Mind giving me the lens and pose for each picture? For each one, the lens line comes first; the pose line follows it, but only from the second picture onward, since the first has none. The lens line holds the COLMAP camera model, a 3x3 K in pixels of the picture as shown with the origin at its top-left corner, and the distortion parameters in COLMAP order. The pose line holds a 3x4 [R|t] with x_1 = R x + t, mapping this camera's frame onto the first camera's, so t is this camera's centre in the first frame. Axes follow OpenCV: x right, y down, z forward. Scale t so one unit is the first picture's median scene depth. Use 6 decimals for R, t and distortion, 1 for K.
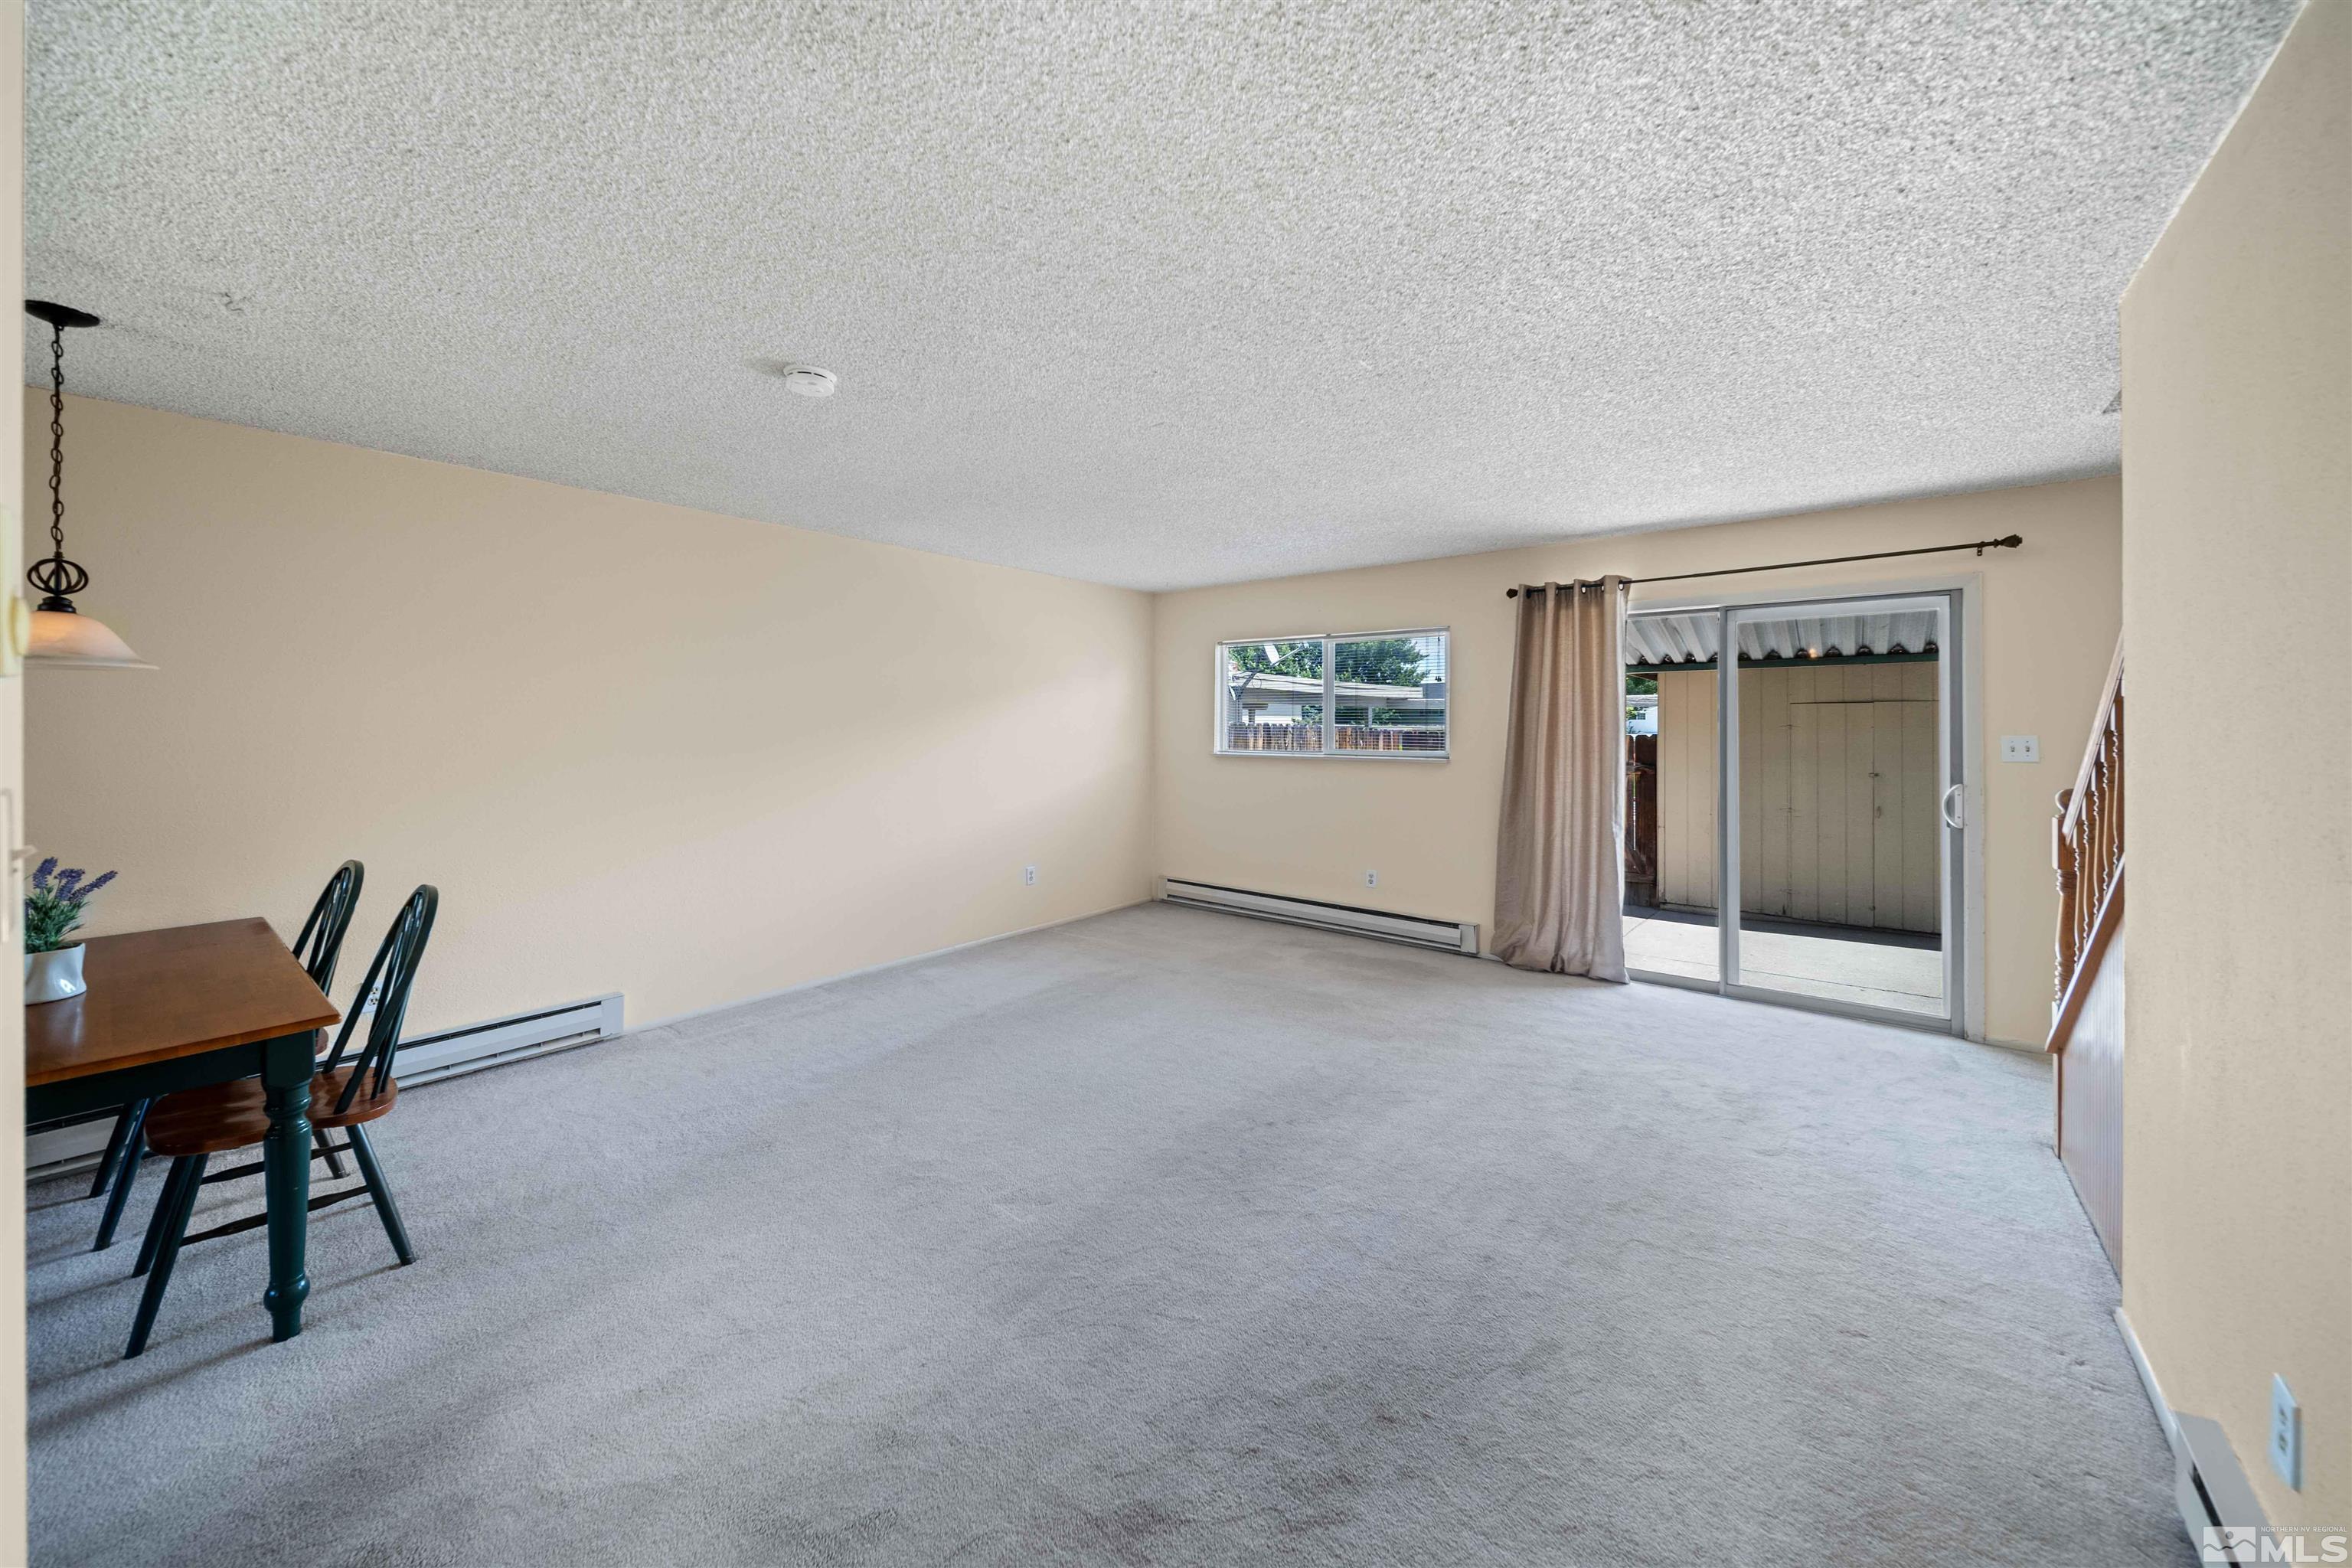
lens RADIAL K [[849.2, 0, 1166.4], [0, 849.2, 723.4], [0, 0, 1]] dist [-0.001304, -0.000242]
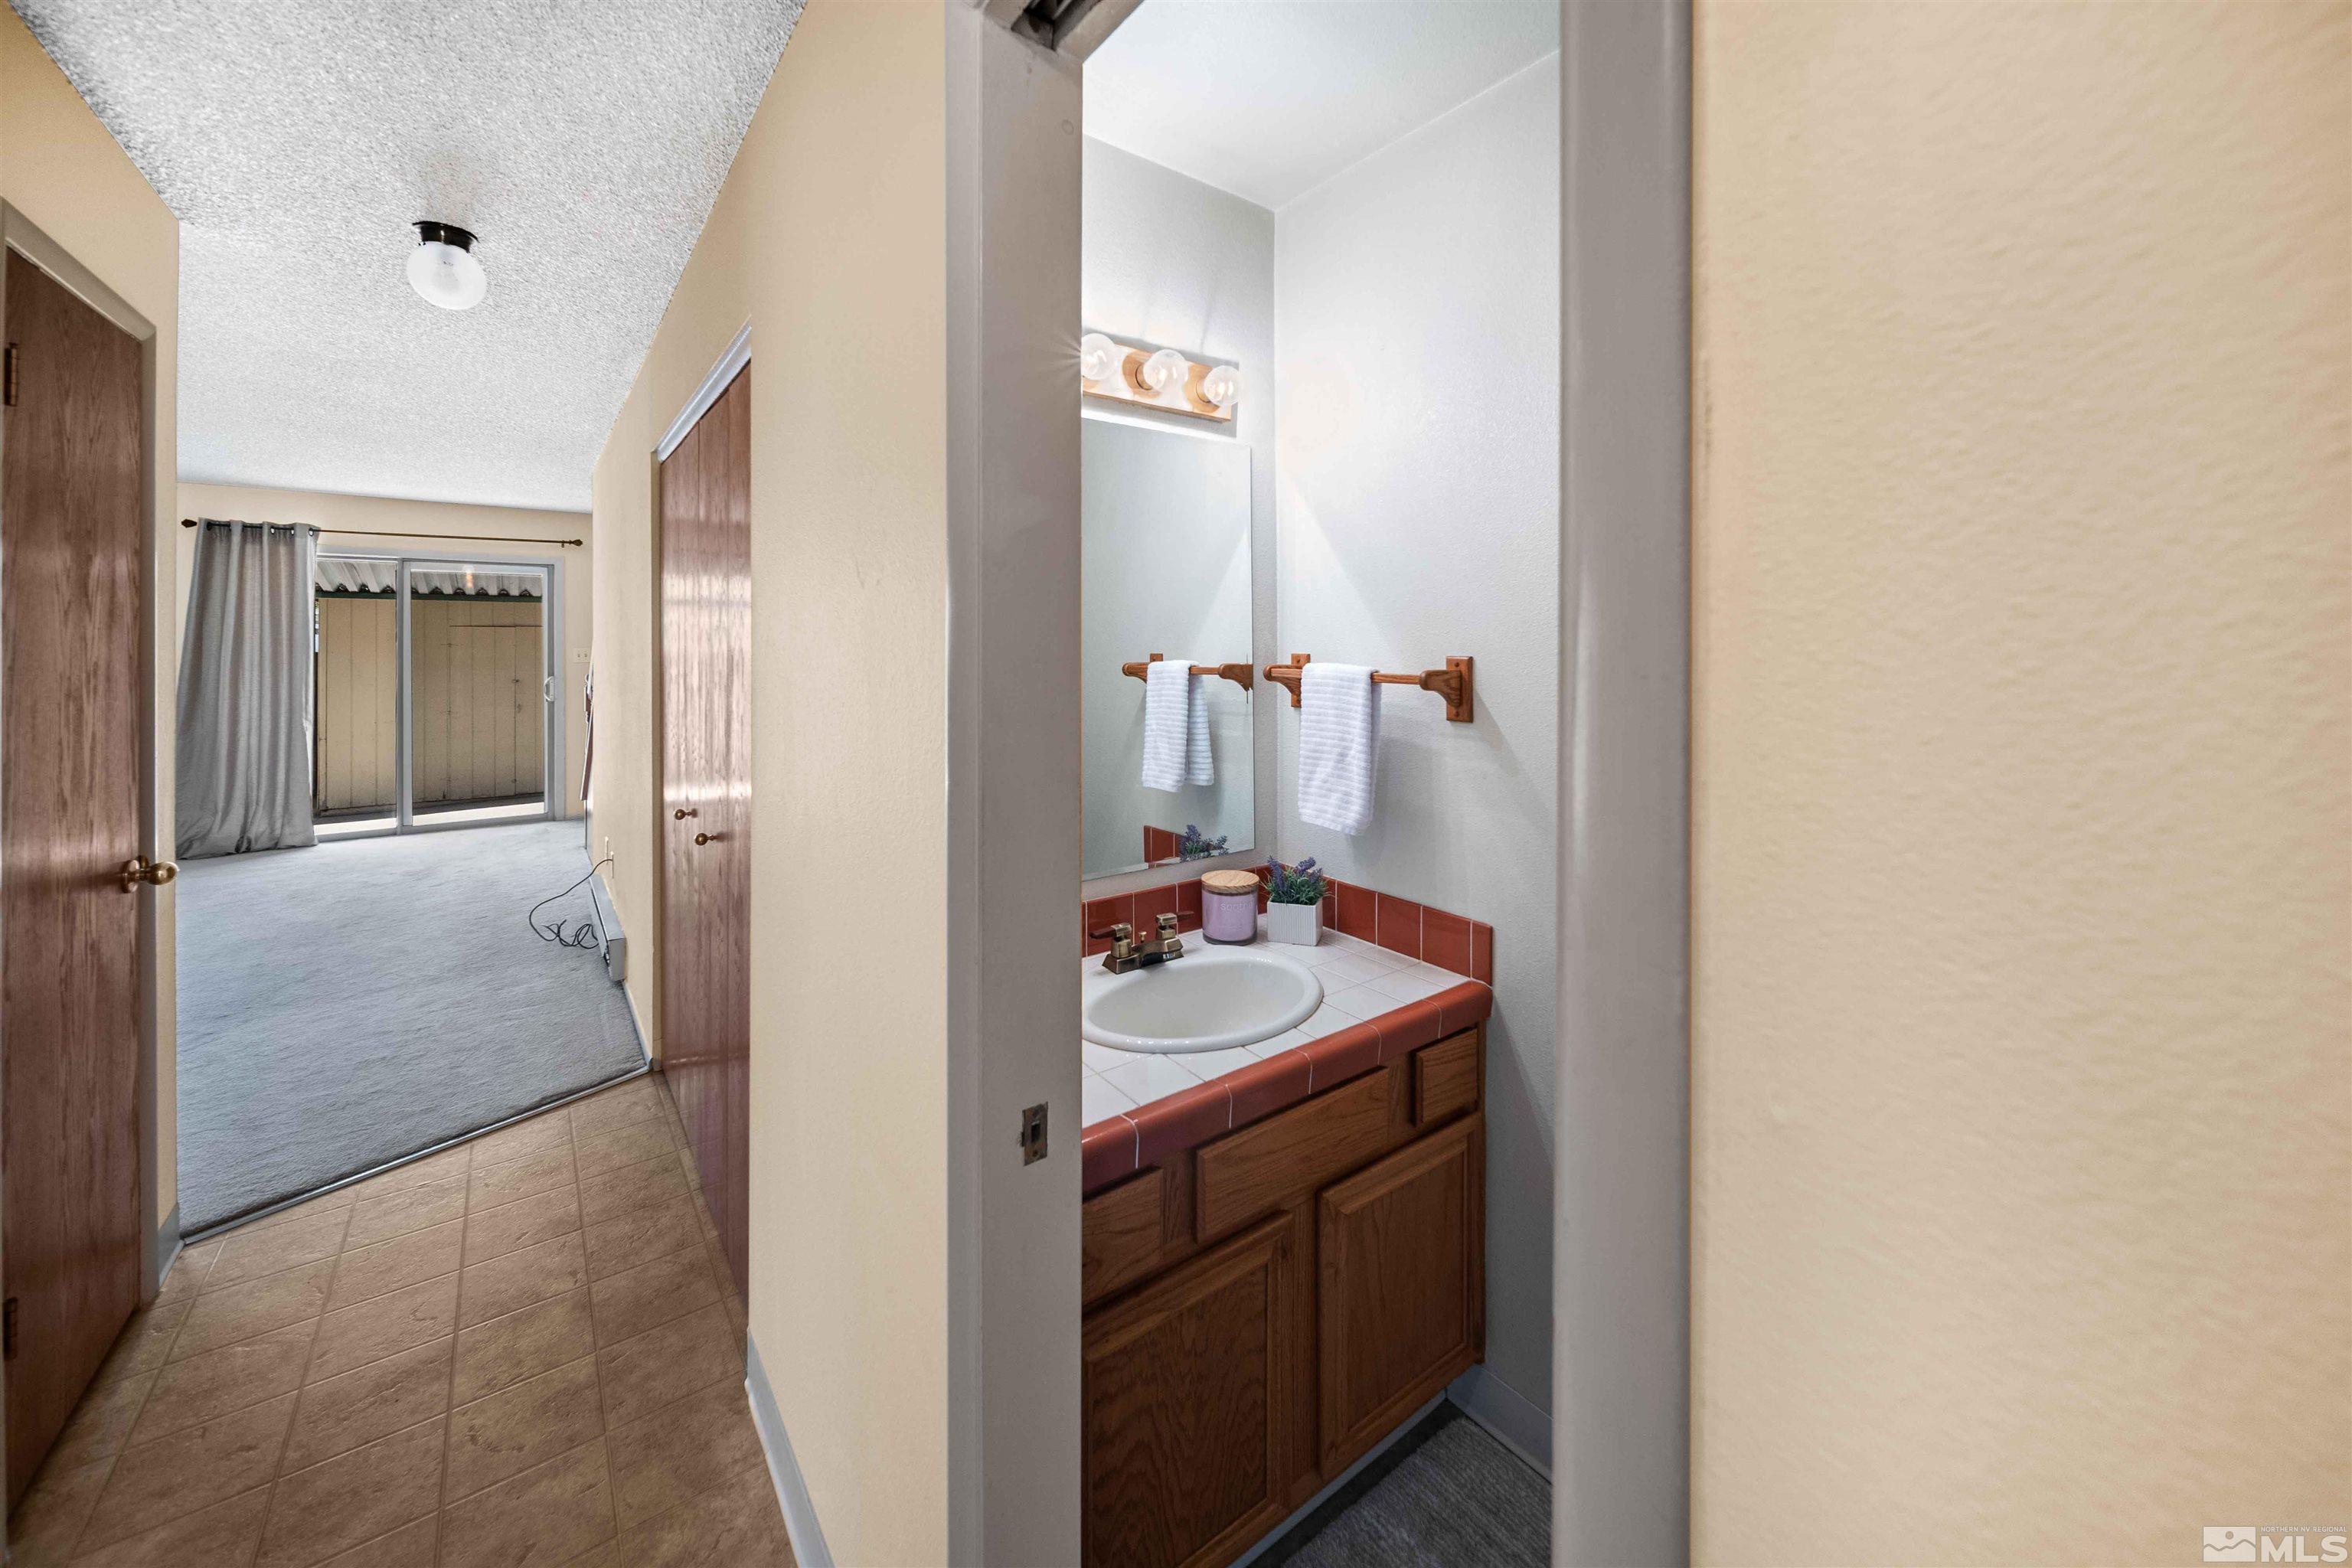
lens RADIAL K [[873.8, 0, 1176.6], [0, 873.8, 644.8], [0, 0, 1]] dist [-0.000775, -0.000285]
pose [[0.238893, 0.001758, 0.971044, -0.407649], [-0.003156, 0.999994, -0.001034, 0.002776], [-0.971041, -0.002818, 0.238898, -0.549071]]
